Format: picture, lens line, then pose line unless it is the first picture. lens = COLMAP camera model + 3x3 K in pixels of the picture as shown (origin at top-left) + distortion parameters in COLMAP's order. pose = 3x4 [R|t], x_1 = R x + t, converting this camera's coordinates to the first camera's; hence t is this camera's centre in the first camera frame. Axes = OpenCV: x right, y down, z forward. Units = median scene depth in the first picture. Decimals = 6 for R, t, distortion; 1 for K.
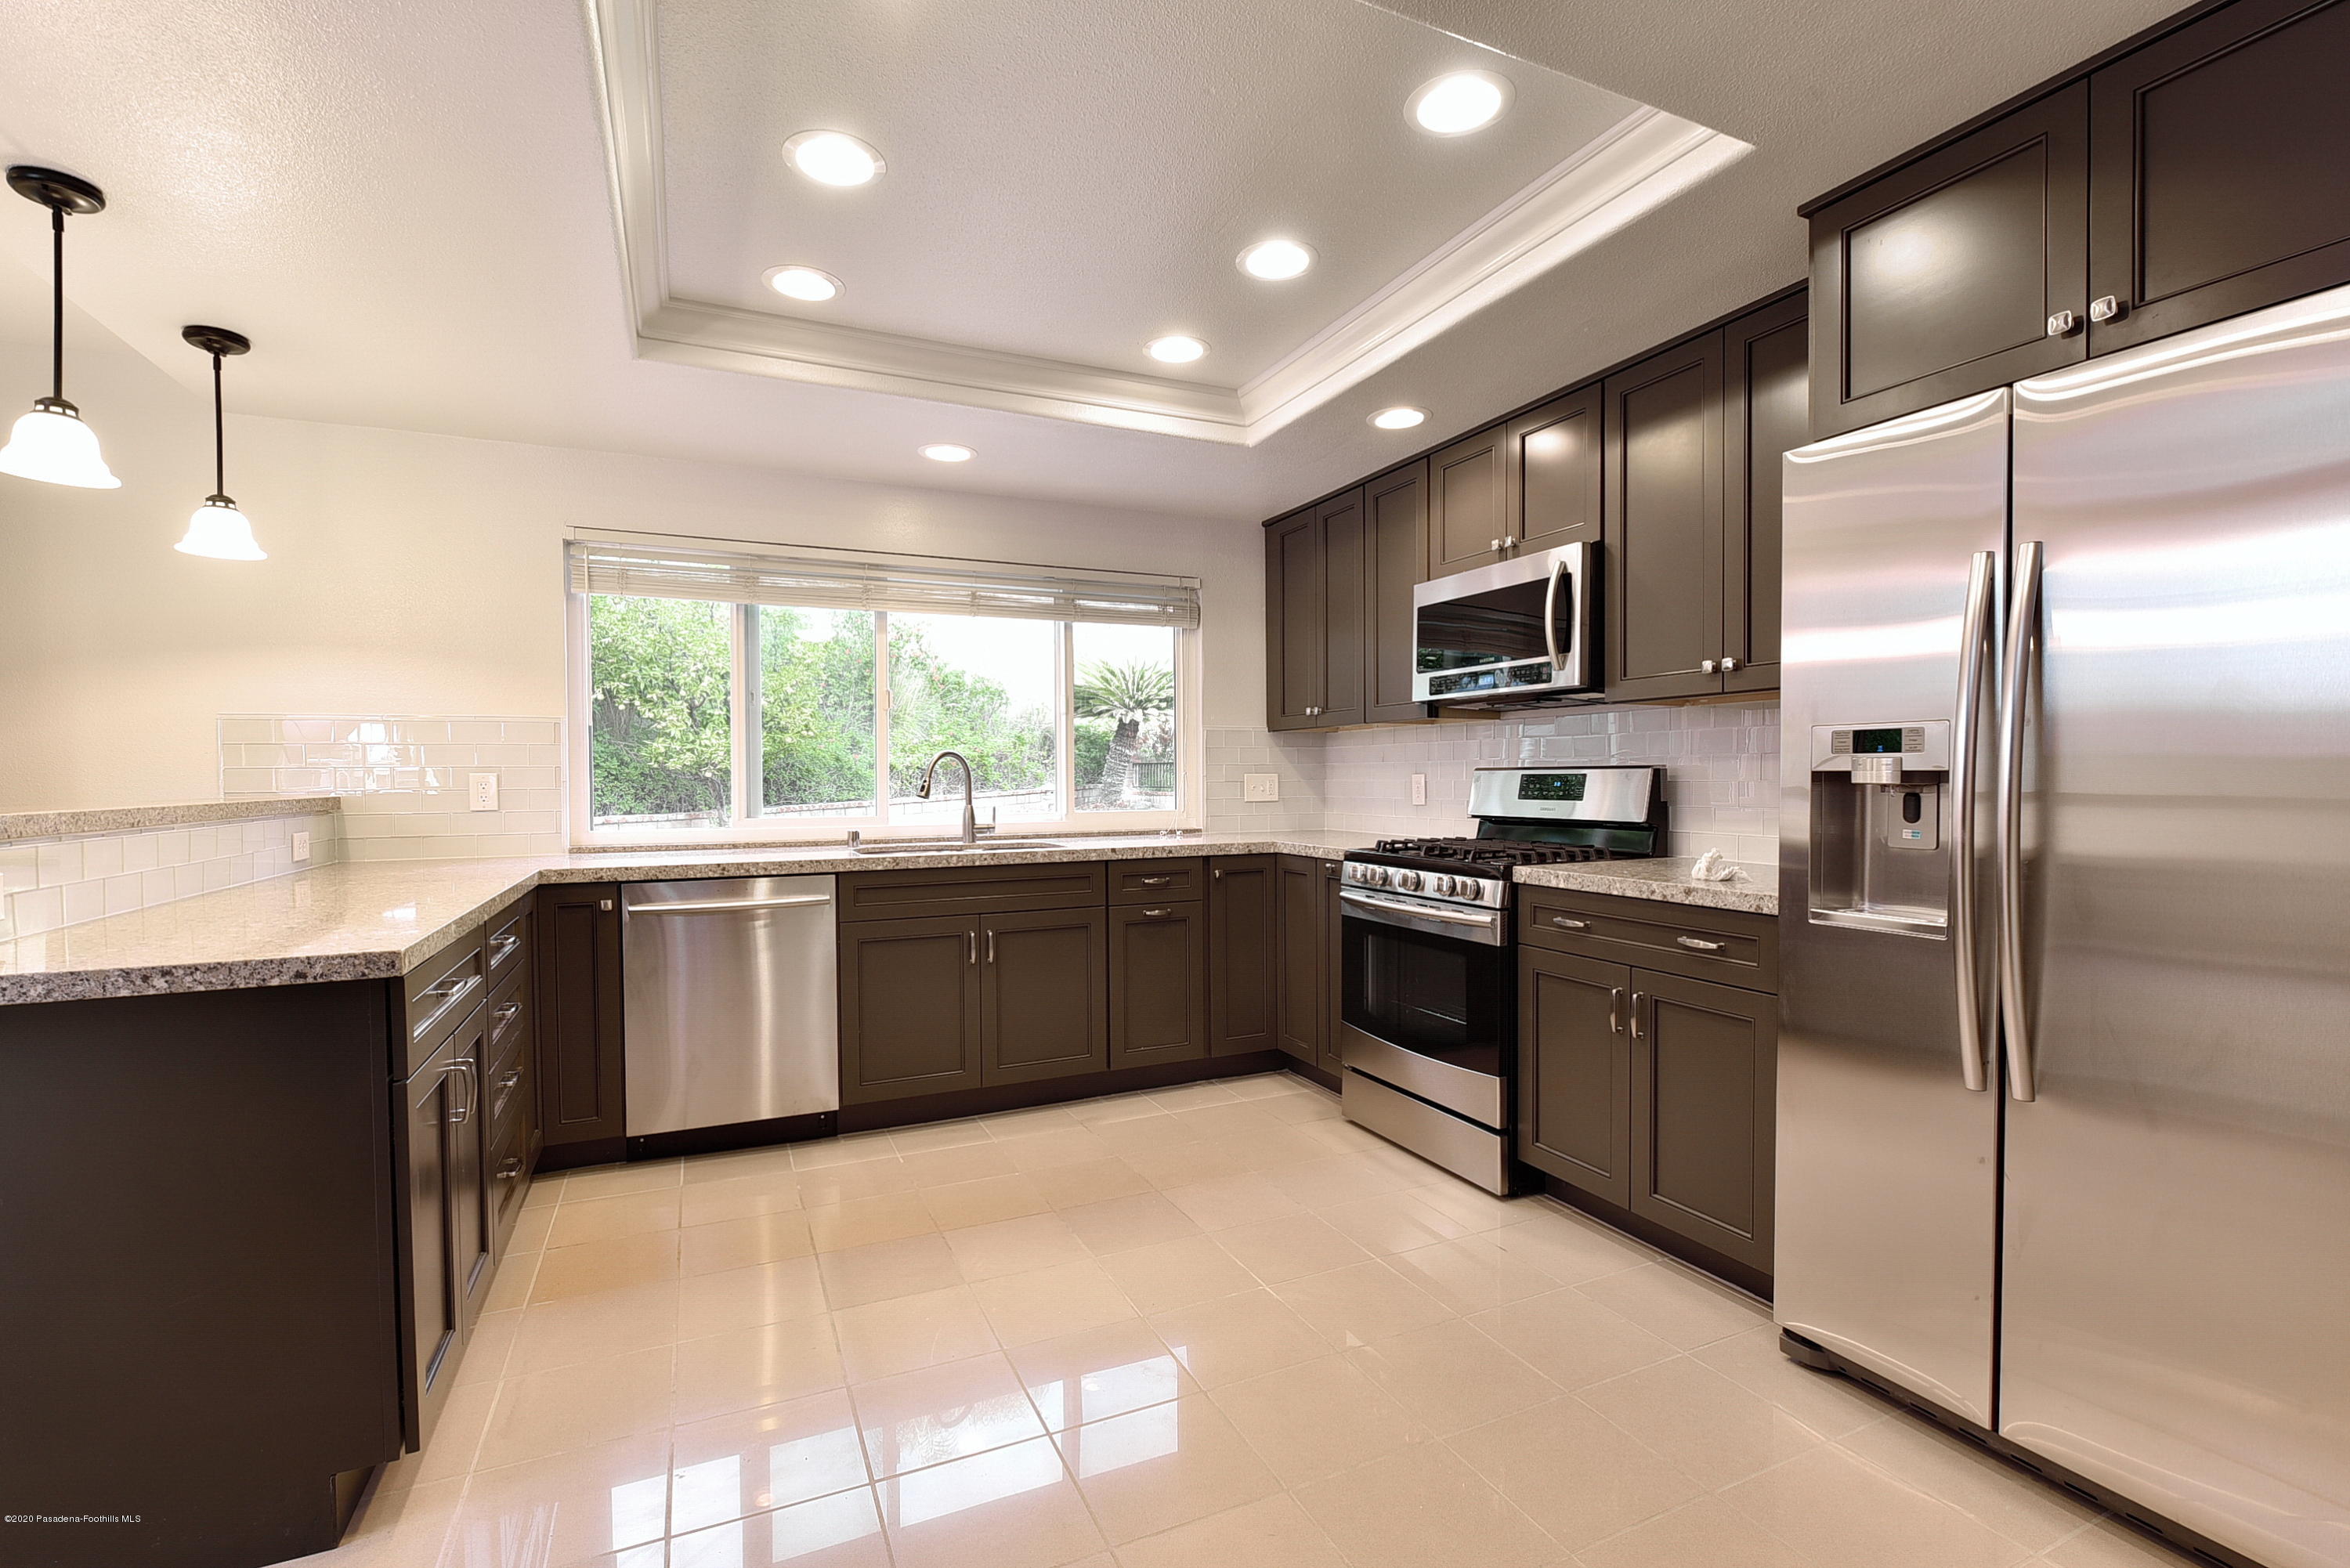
lens RADIAL K [[1040.8, 0, 1174.9], [0, 1040.8, 784.7], [0, 0, 1]] dist [-0.008690, 0.000889]
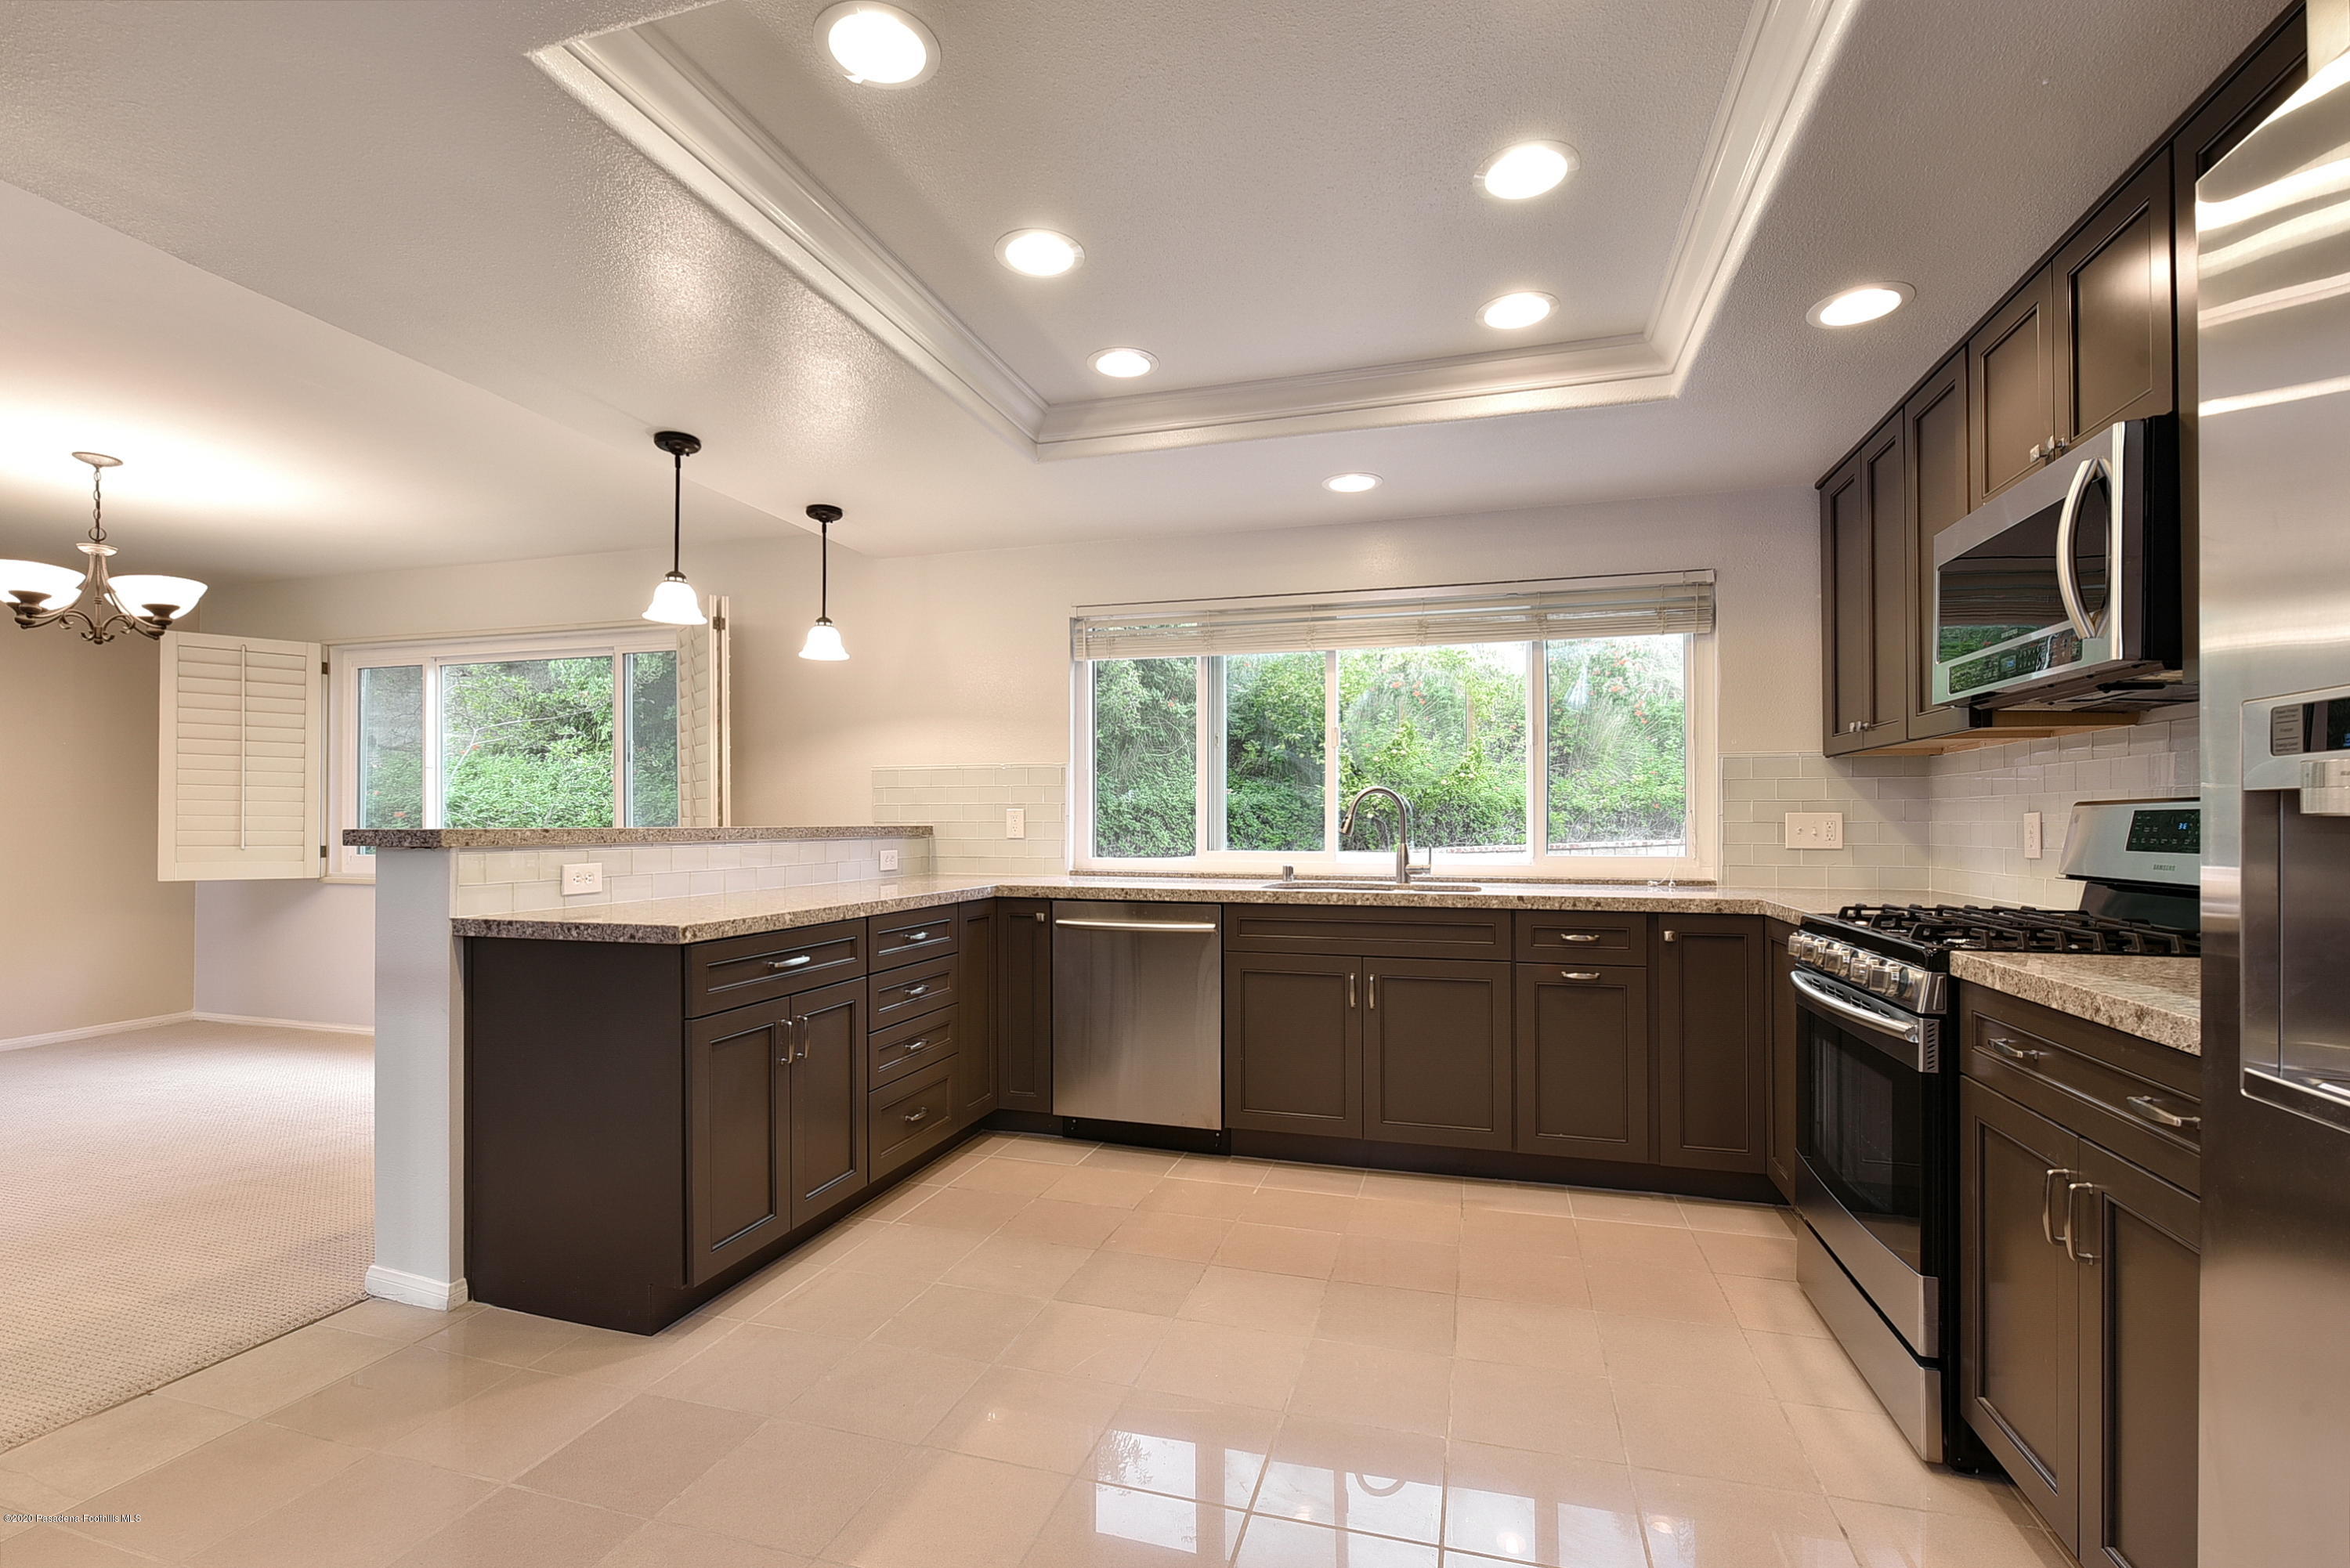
lens RADIAL K [[1040.8, 0, 1174.6], [0, 1040.8, 804.9], [0, 0, 1]] dist [-0.008690, 0.000889]
pose [[0.754138, -0.002482, -0.656711, 0.312238], [-0.012813, 0.999747, -0.018493, 0.005257], [0.656591, 0.022361, 0.753916, 0.163653]]
